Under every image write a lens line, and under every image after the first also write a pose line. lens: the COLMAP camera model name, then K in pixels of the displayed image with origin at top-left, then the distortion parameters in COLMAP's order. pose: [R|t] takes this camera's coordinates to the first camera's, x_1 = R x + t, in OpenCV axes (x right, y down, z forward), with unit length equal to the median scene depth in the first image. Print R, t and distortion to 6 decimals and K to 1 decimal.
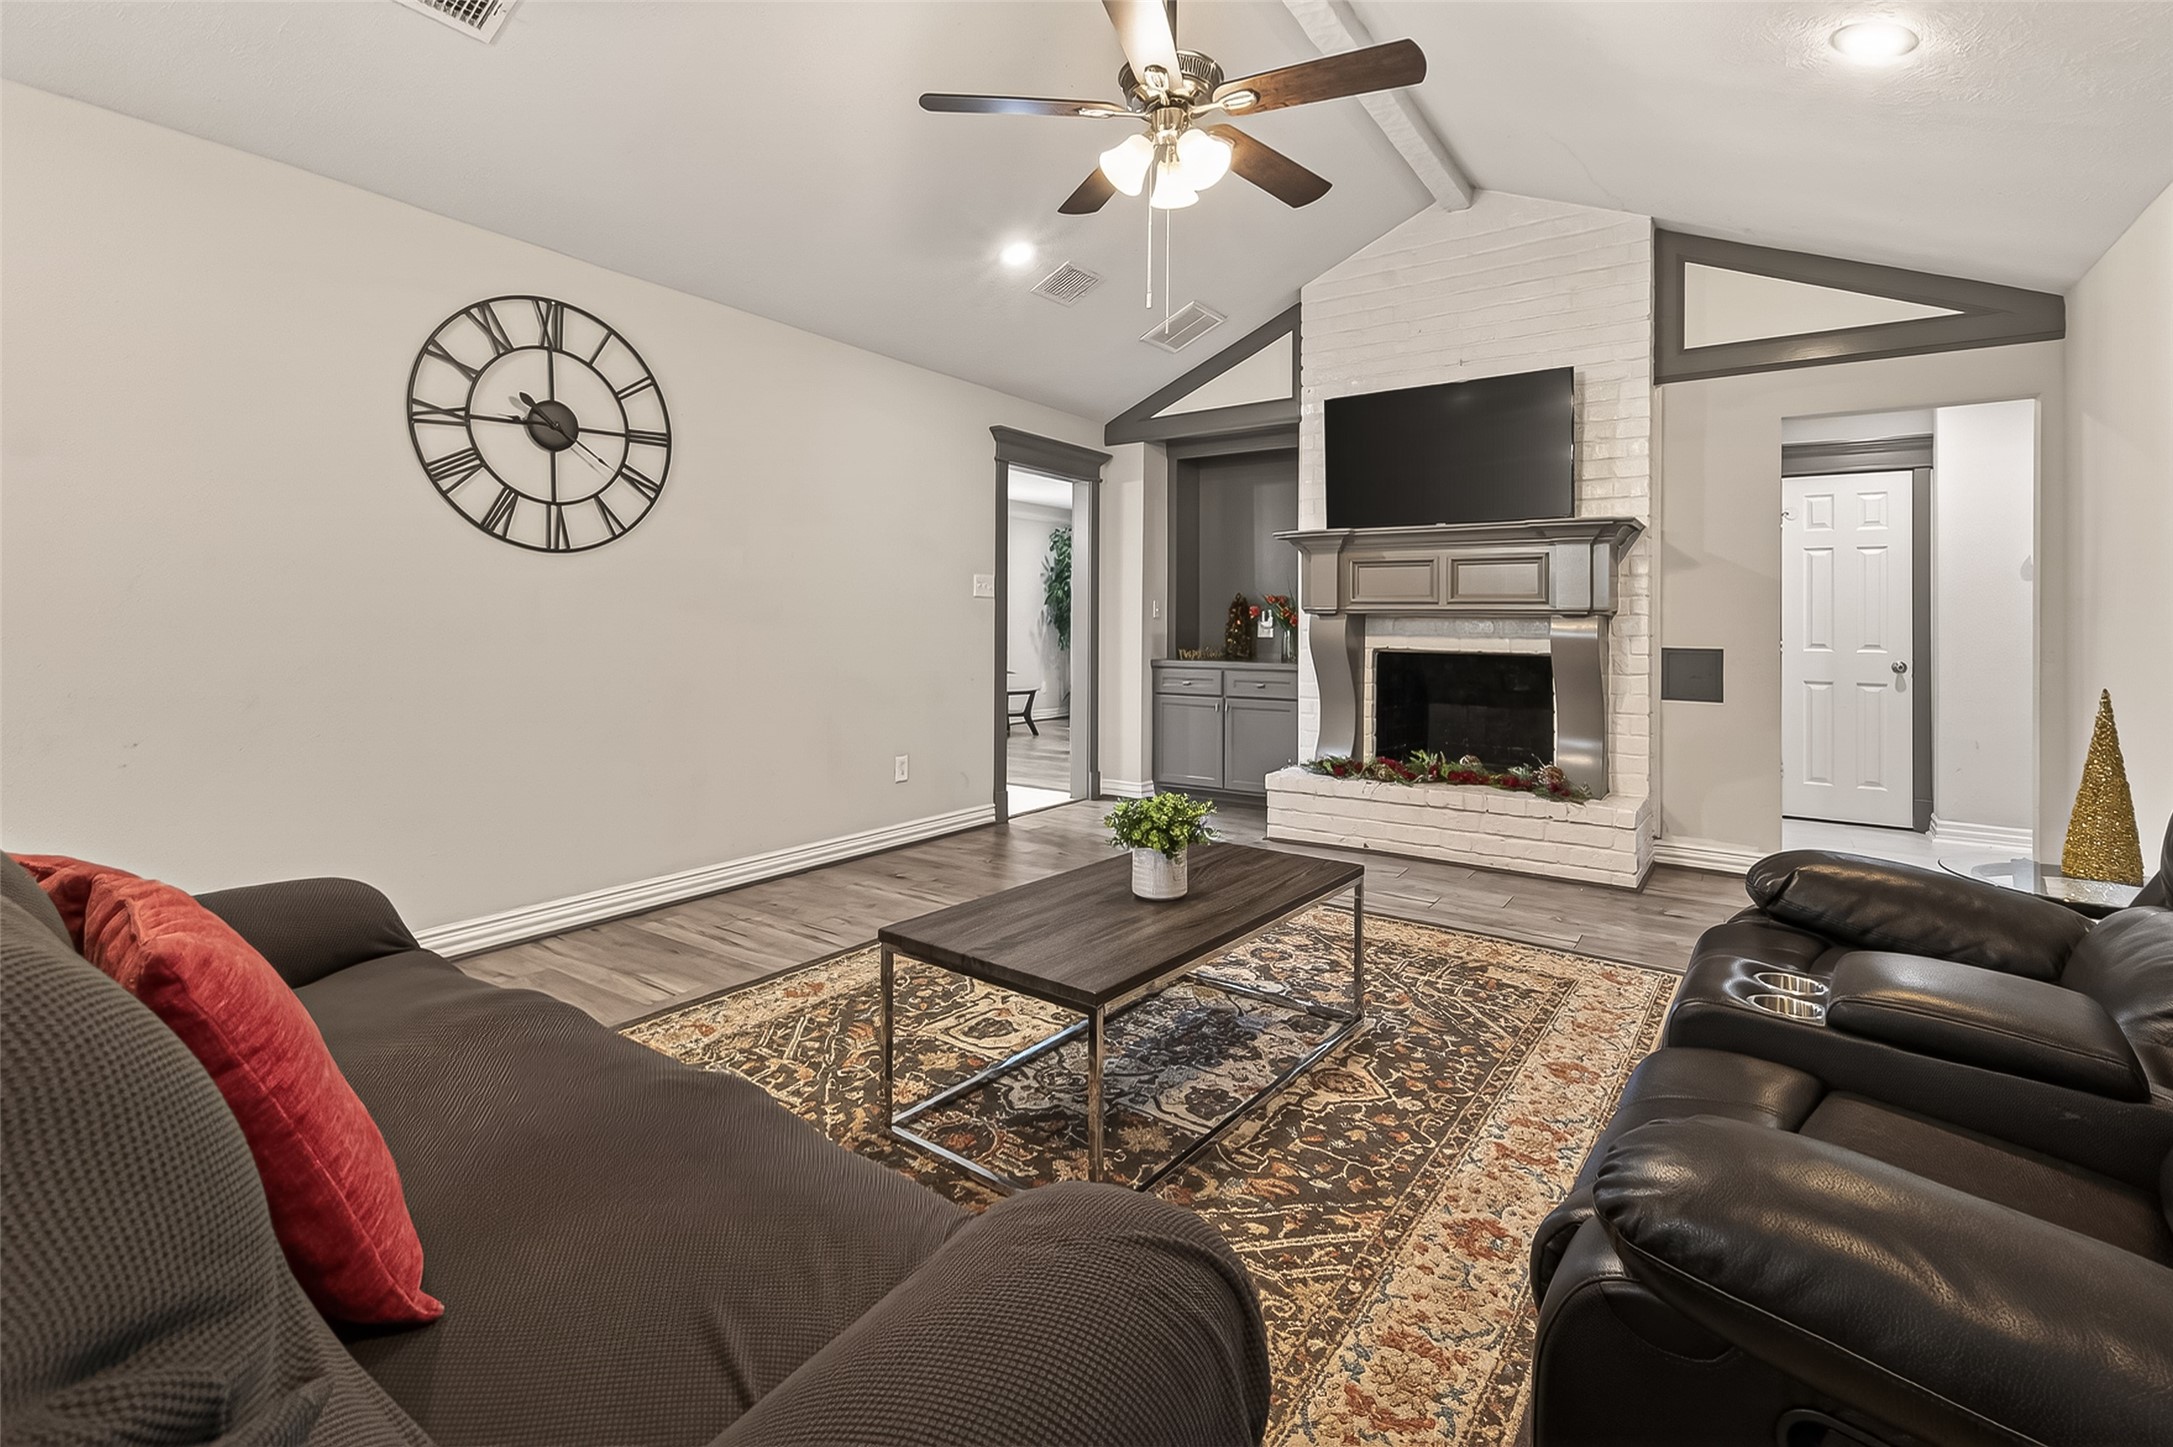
lens RADIAL K [[976.2, 0, 1097.4], [0, 976.2, 611.4], [0, 0, 1]] dist [0.007336, -0.000786]
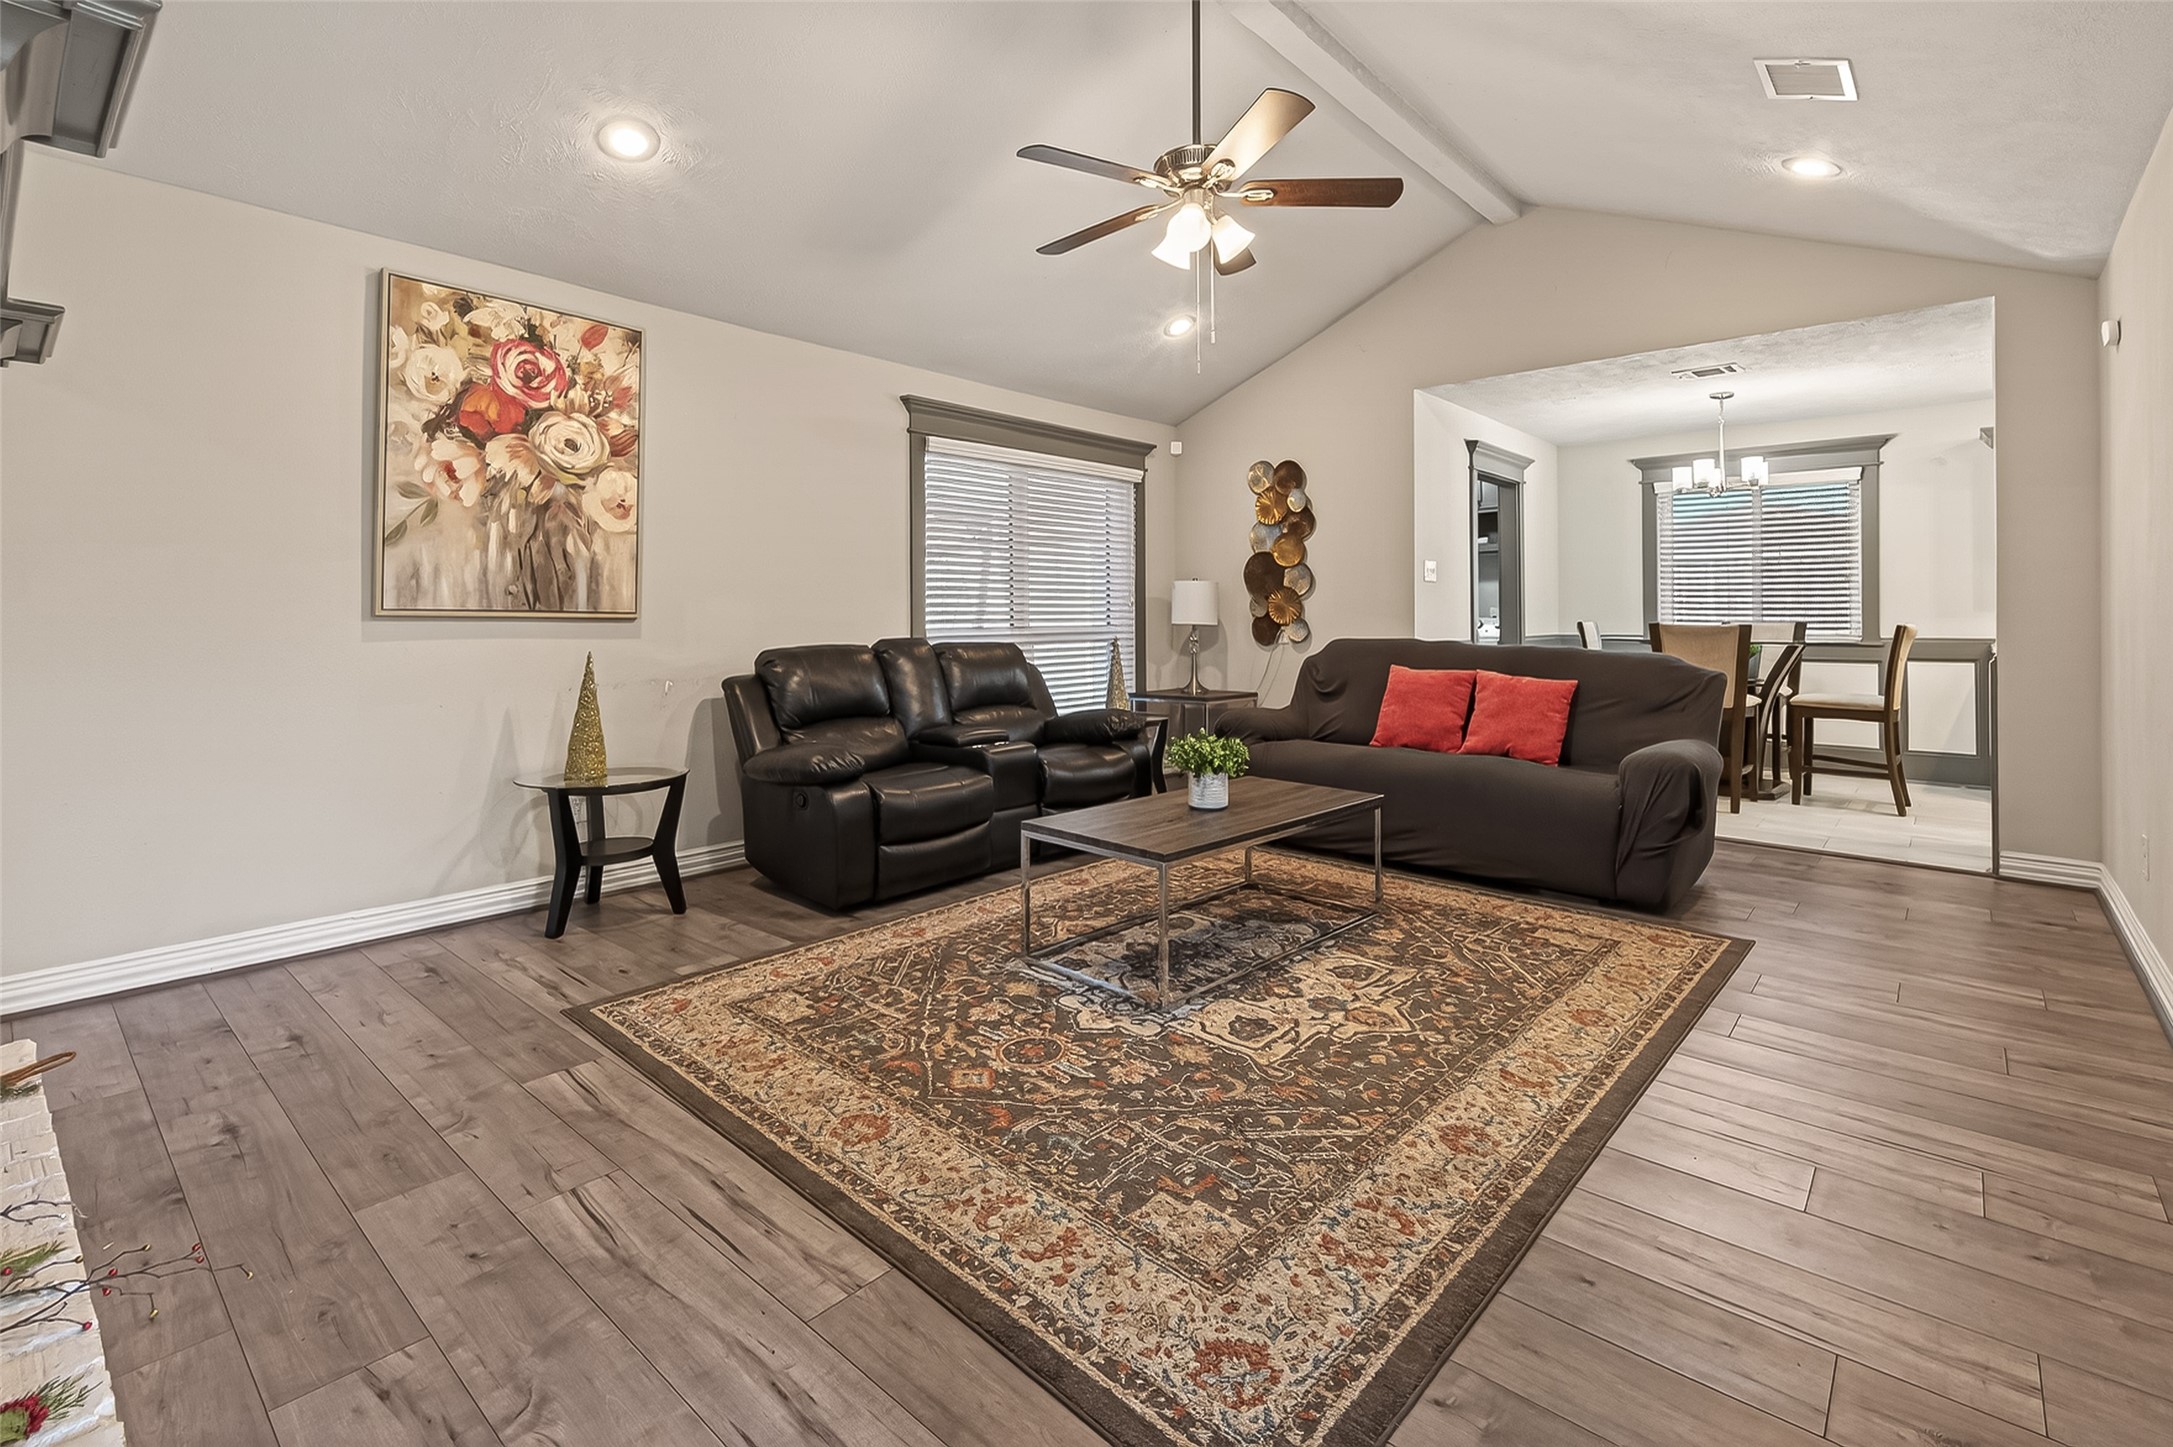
lens RADIAL K [[976.2, 0, 1097.4], [0, 976.2, 611.4], [0, 0, 1]] dist [0.007336, -0.000786]
pose [[-0.993154, 0.000782, 0.116812, 0.036594], [-0.001378, 0.999830, -0.018410, 0.023491], [-0.116807, -0.018445, -0.992983, 1.559318]]
